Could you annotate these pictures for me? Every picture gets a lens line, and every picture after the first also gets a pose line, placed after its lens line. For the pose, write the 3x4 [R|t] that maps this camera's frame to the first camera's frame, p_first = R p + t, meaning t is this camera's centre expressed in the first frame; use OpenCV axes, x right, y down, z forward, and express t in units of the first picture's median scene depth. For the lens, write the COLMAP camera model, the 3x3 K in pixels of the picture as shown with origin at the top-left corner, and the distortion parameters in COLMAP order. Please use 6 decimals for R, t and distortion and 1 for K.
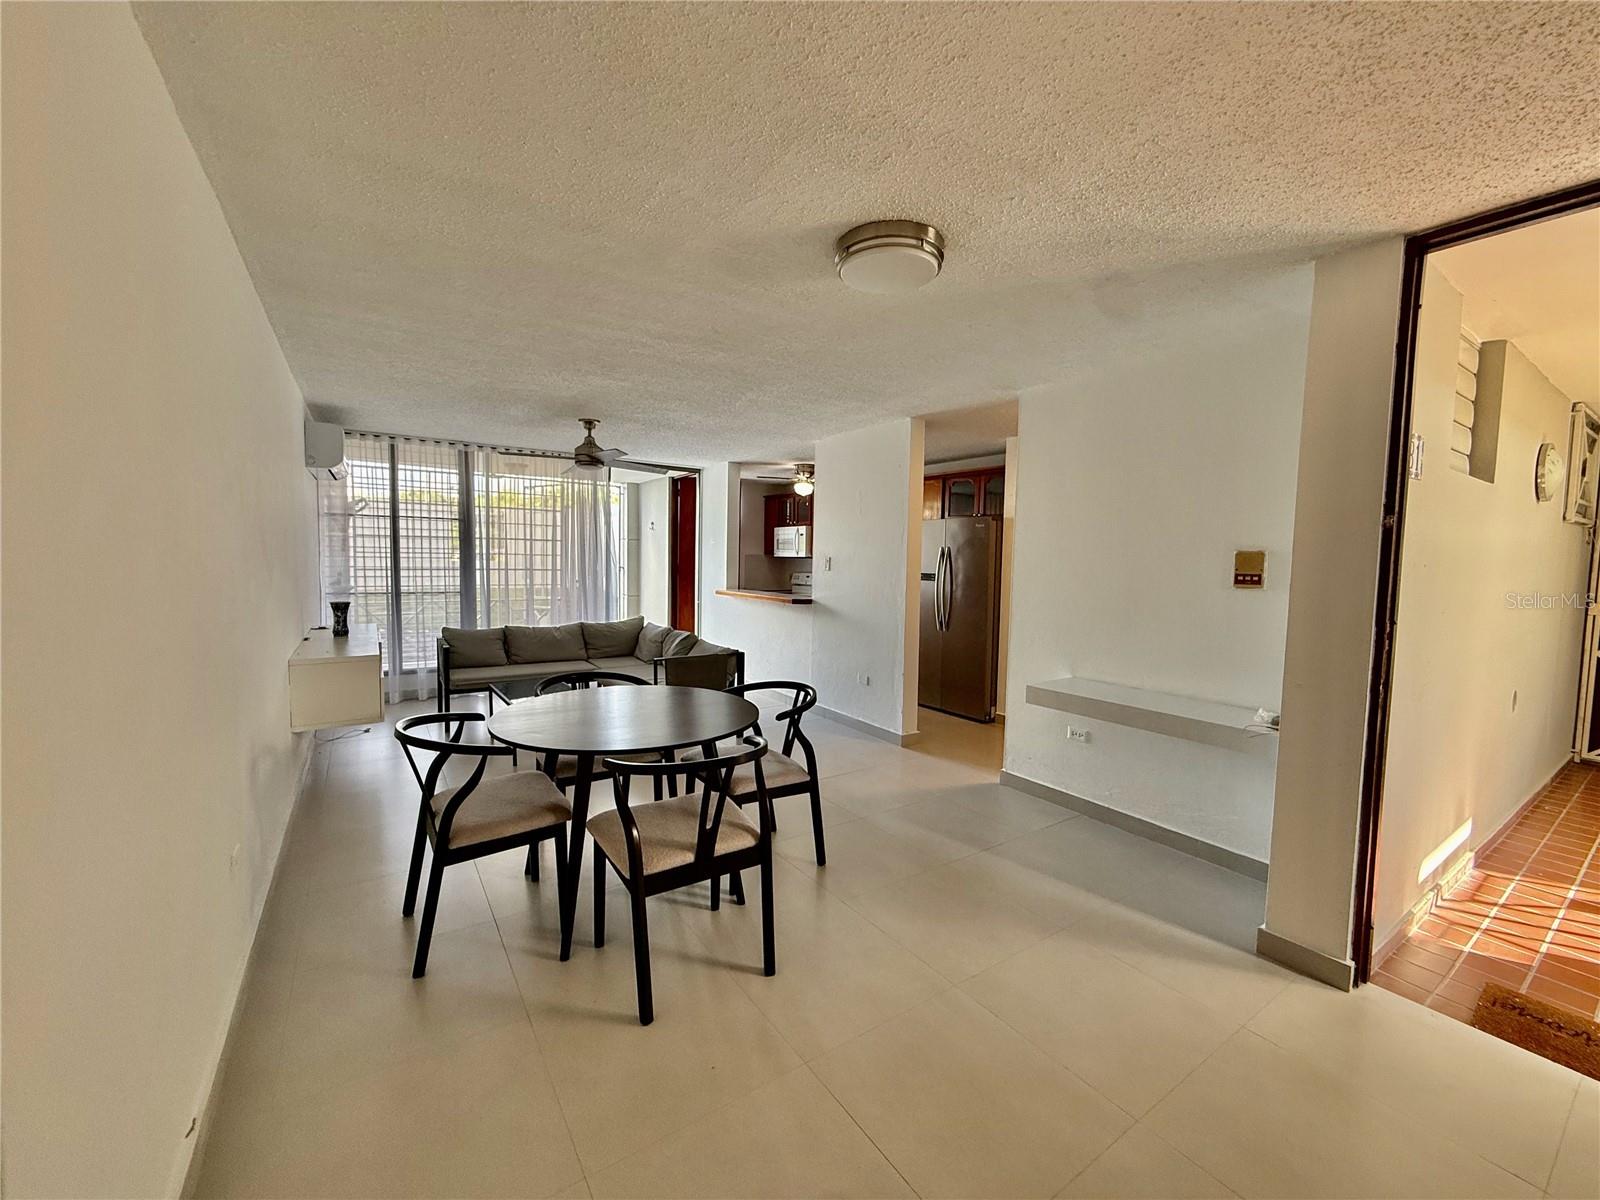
lens RADIAL K [[634.3, 0, 800.0], [0, 634.3, 600.0], [0, 0, 1]] dist [0.002555, 0.000108]
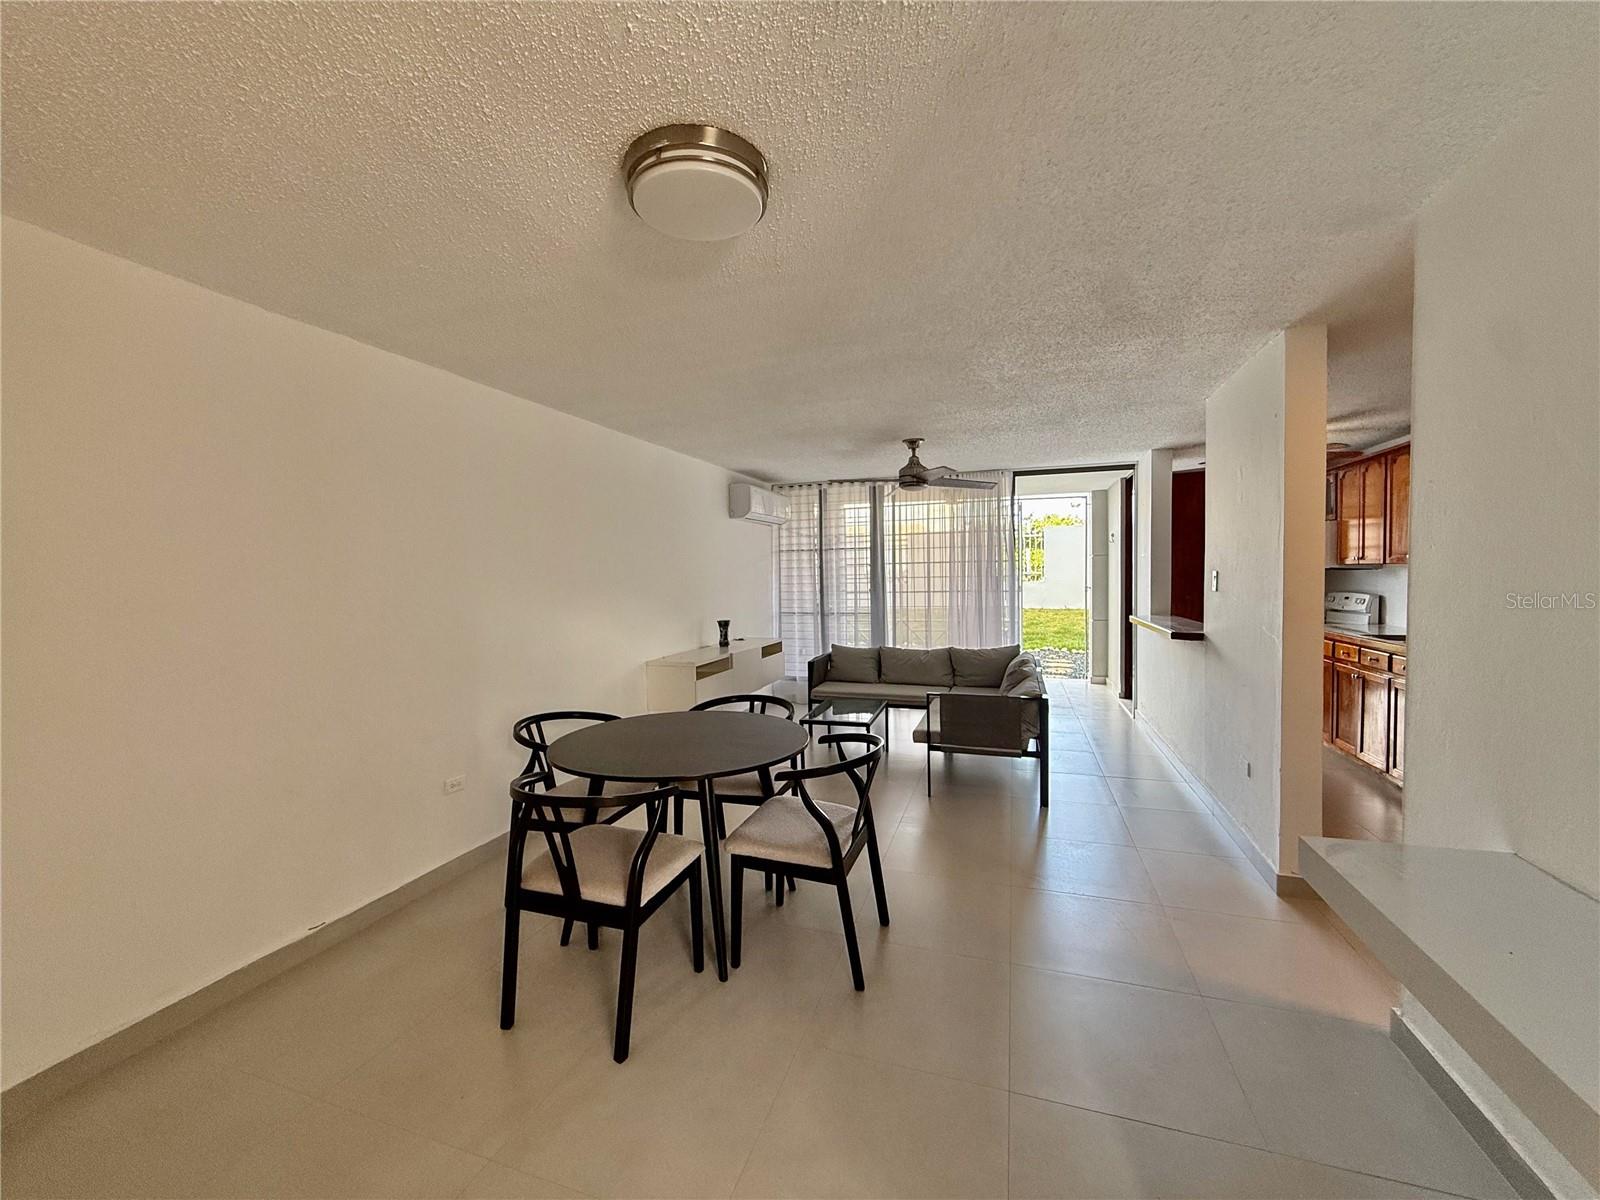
lens RADIAL K [[641.5, 0, 792.6], [0, 641.5, 594.1], [0, 0, 1]] dist [-0.000872, -0.000072]
pose [[0.602253, -0.006637, -0.798277, 0.306371], [-0.024718, 0.999331, -0.026956, -0.013909], [0.797922, 0.035966, 0.601686, 0.240944]]
